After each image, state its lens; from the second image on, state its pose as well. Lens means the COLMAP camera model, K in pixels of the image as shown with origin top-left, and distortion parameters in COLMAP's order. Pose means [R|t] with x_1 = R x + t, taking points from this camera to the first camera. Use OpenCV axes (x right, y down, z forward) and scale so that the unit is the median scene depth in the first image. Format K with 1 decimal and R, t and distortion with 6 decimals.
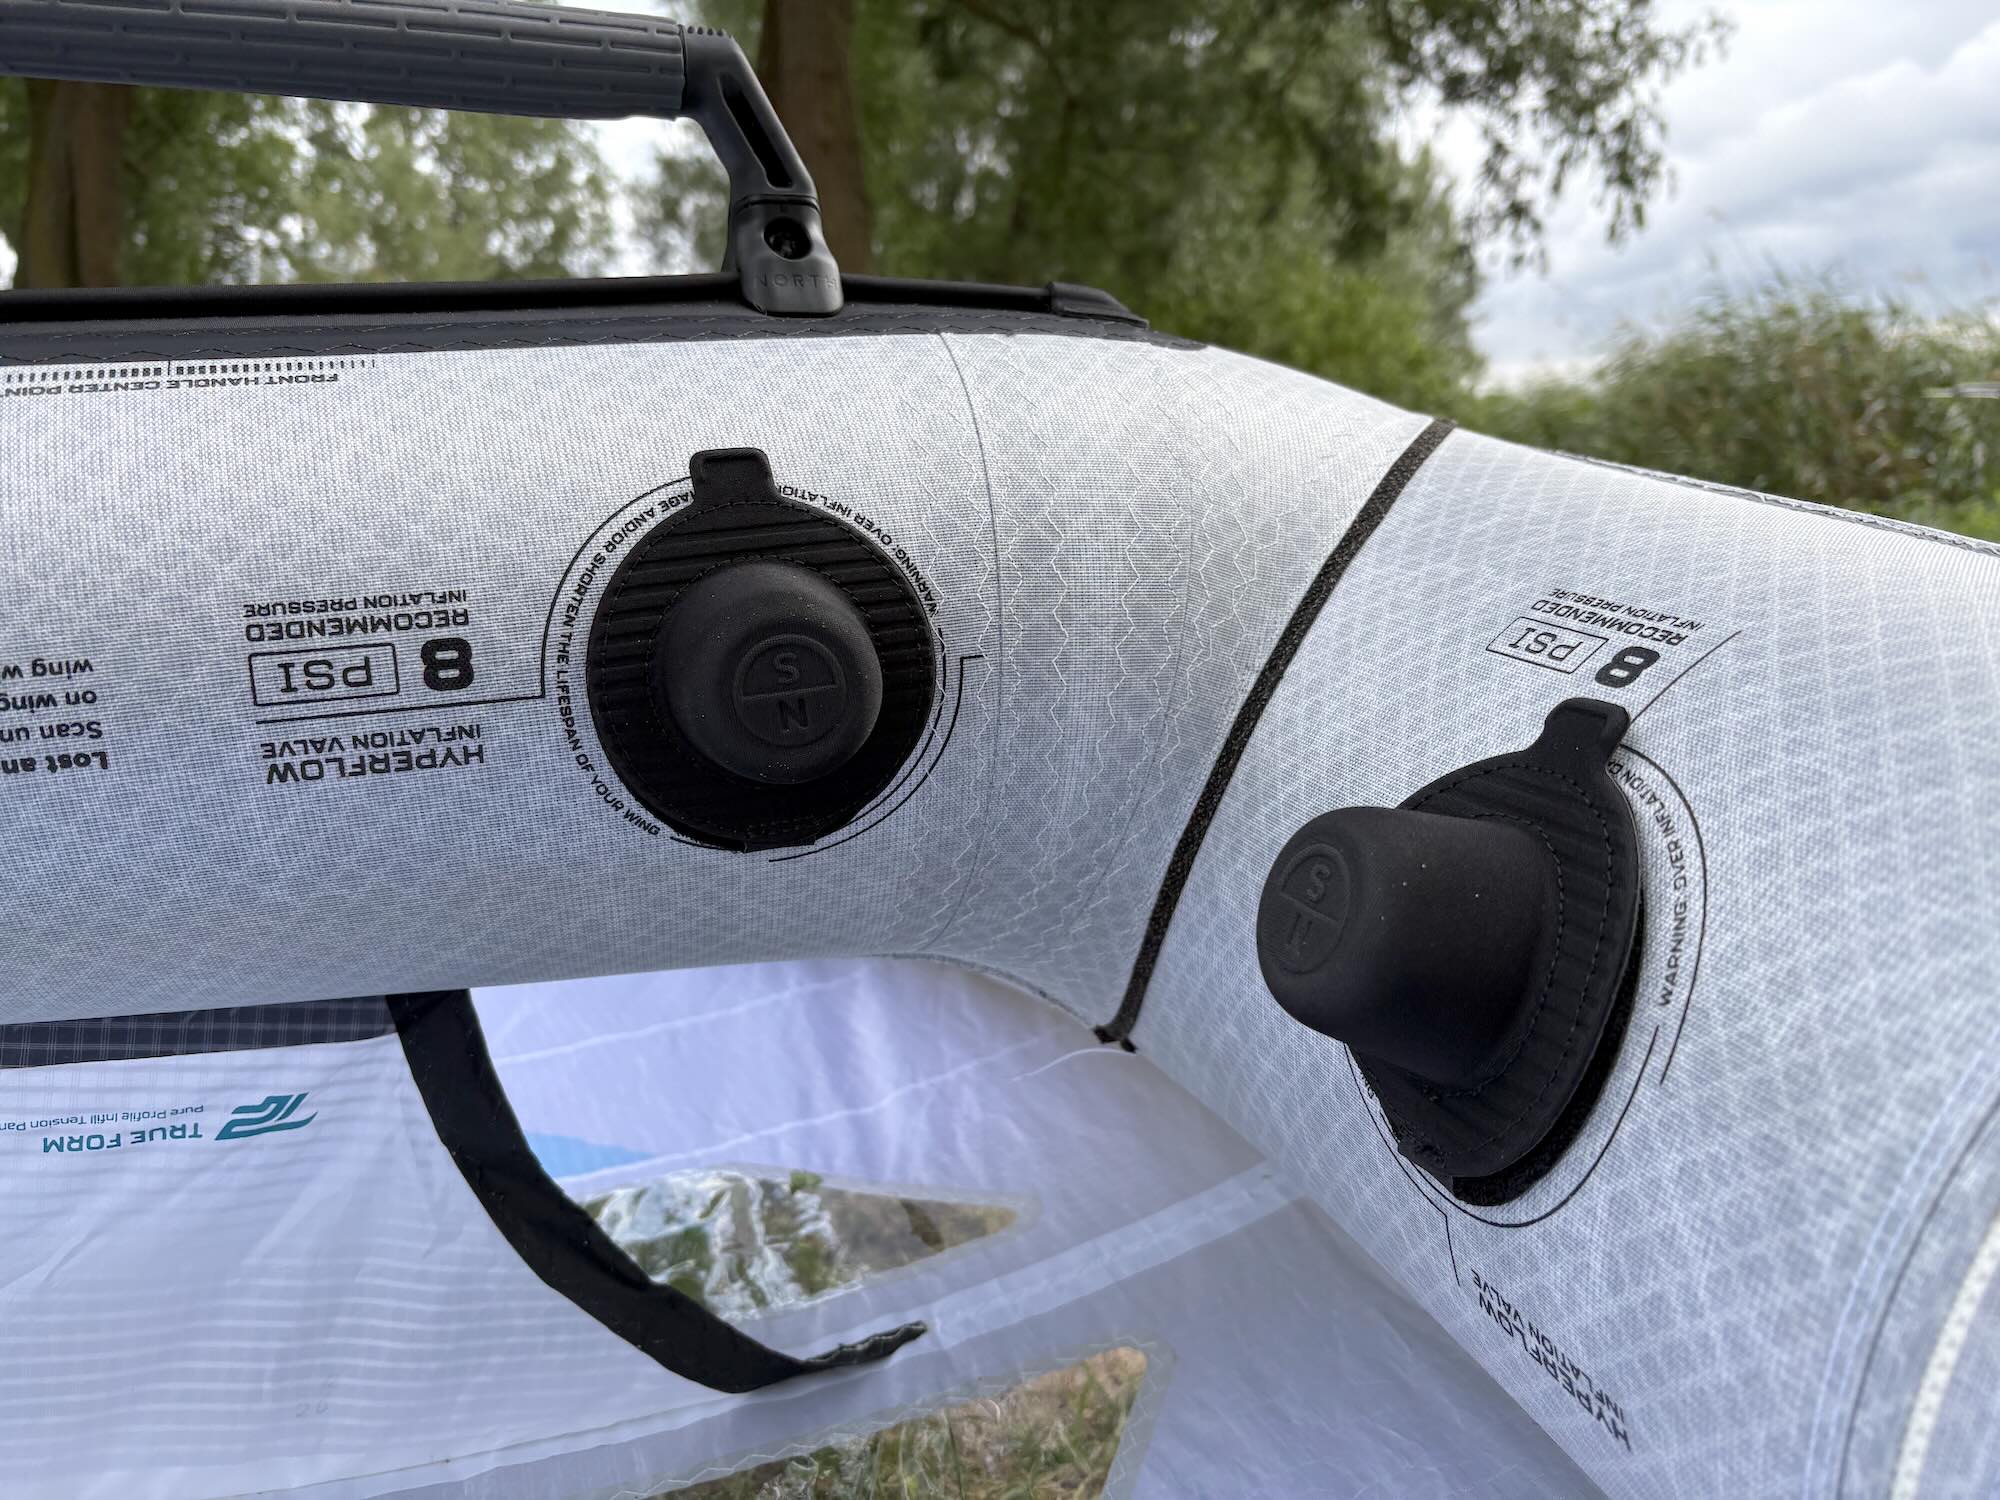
lens RADIAL K [[1471.6, 0, 1008.6], [0, 1471.6, 781.6], [0, 0, 1]] dist [-0.011135, -0.007524]
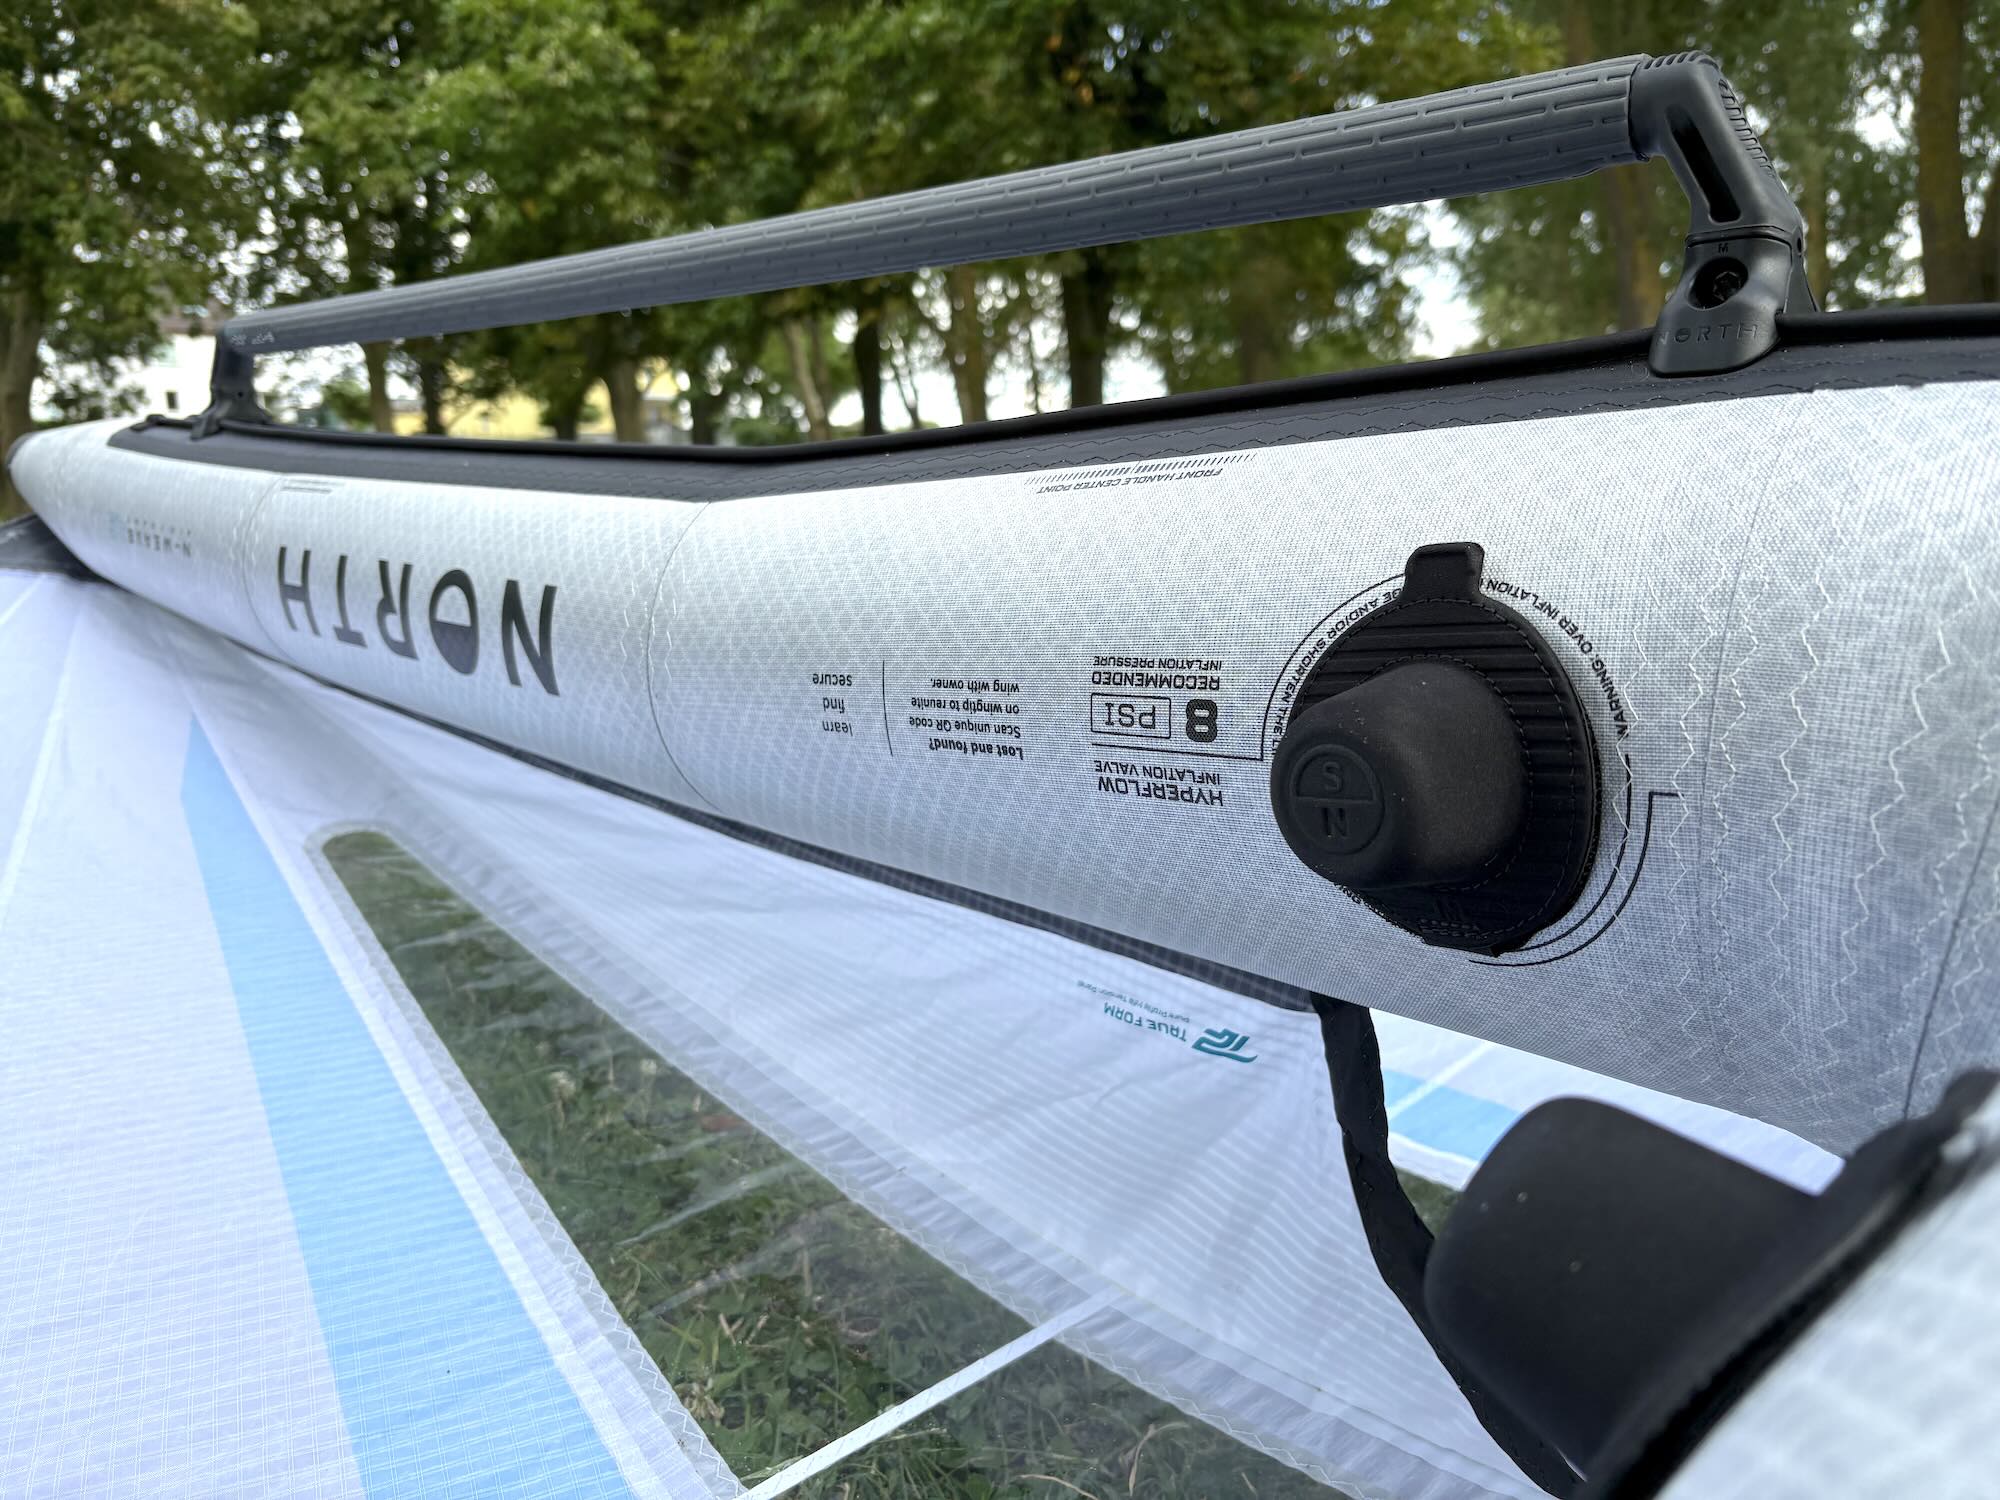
lens RADIAL K [[1459.6, 0, 1000.0], [0, 1459.6, 750.0], [0, 0, 1]] dist [-0.005203, -0.004760]
pose [[0.441096, 0.162766, -0.882576, 0.595445], [-0.145139, 0.983408, 0.108824, -0.160354], [0.885646, 0.080095, 0.457402, 0.307630]]
